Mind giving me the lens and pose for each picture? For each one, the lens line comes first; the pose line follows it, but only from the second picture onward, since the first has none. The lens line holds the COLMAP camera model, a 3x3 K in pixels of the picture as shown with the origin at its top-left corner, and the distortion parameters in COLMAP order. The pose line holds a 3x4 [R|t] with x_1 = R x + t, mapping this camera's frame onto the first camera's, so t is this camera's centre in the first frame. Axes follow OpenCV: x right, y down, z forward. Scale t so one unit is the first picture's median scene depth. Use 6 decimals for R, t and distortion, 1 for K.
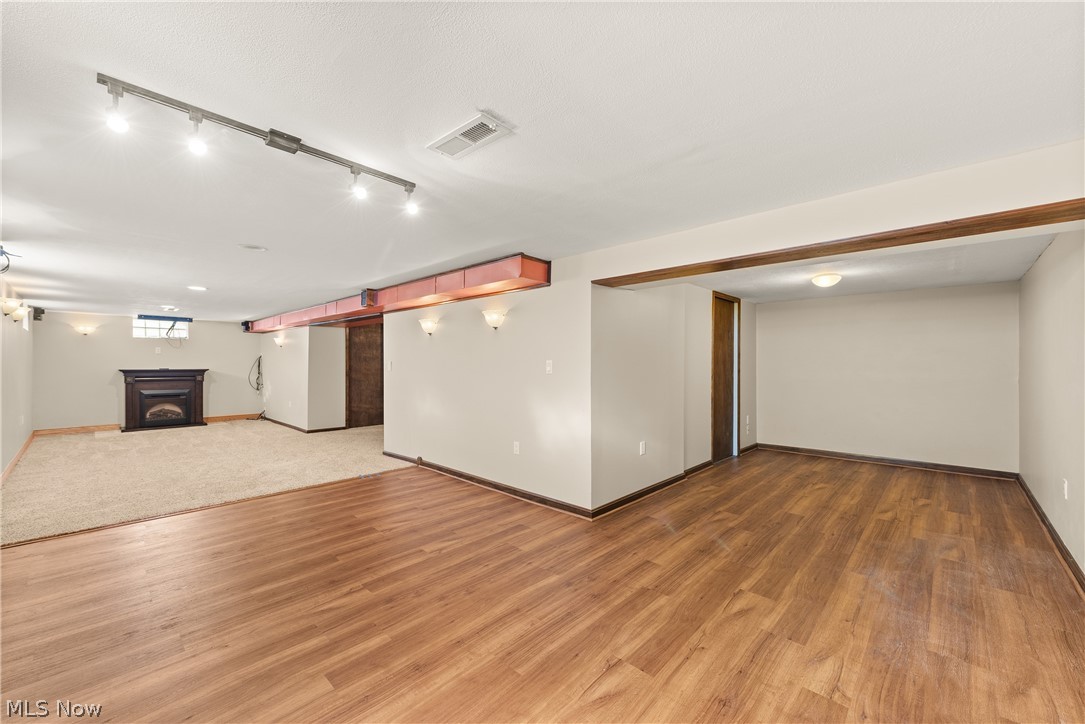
lens RADIAL K [[435.9, 0, 547.0], [0, 435.9, 362.8], [0, 0, 1]] dist [0.007263, -0.003756]
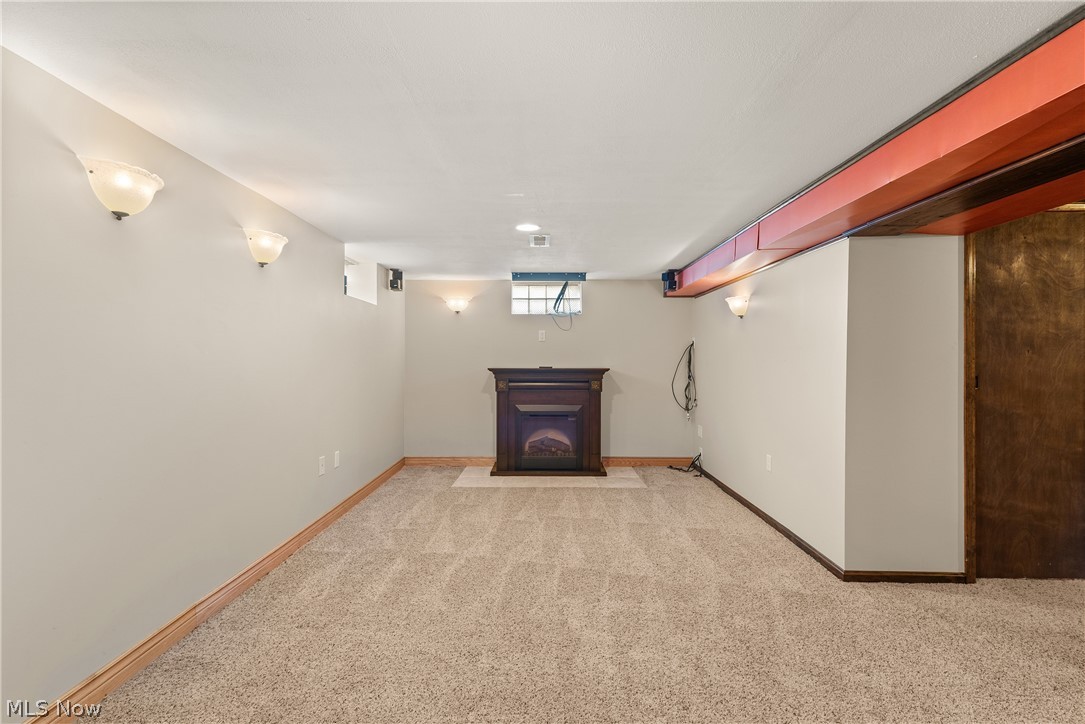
lens RADIAL K [[518.1, 0, 529.3], [0, 518.1, 355.1], [0, 0, 1]] dist [0.000350, -0.001208]
pose [[0.658185, -0.005609, -0.752836, -0.375643], [-0.002247, 0.999953, -0.009414, 0.004340], [0.752853, 0.007888, 0.658141, 0.528687]]
